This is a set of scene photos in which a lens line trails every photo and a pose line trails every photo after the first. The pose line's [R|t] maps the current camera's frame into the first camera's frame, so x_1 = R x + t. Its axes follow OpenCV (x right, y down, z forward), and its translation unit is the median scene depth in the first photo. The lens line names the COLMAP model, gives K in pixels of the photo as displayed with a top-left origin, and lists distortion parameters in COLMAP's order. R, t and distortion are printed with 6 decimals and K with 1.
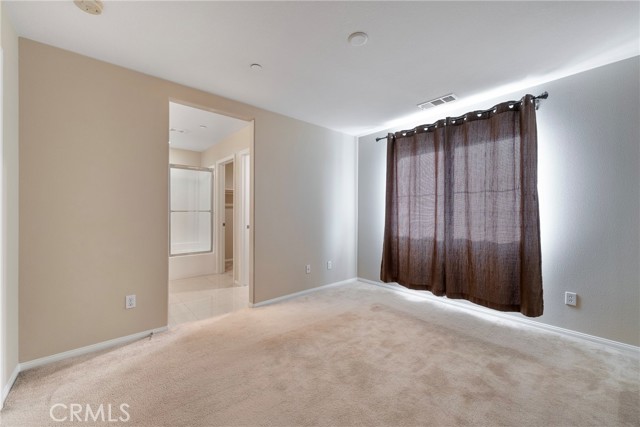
lens RADIAL K [[257.5, 0, 321.4], [0, 257.5, 211.5], [0, 0, 1]] dist [-0.000653, 0.000331]
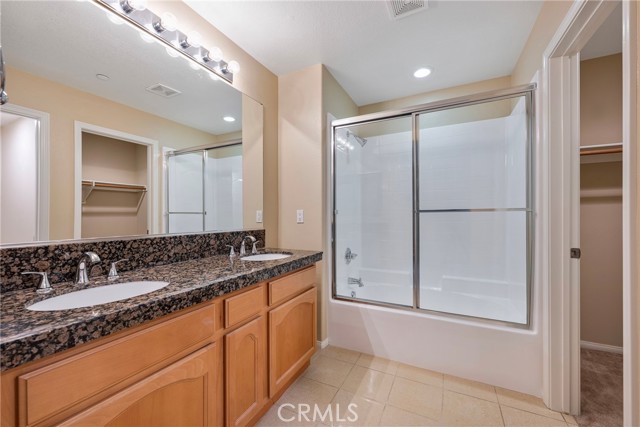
lens RADIAL K [[257.5, 0, 318.3], [0, 257.5, 211.5], [0, 0, 1]] dist [-0.000653, 0.000331]
pose [[0.406582, -0.000990, -0.913614, -0.455671], [0.006541, 0.999977, 0.001827, -0.004796], [0.913591, -0.006719, 0.406579, 1.218691]]
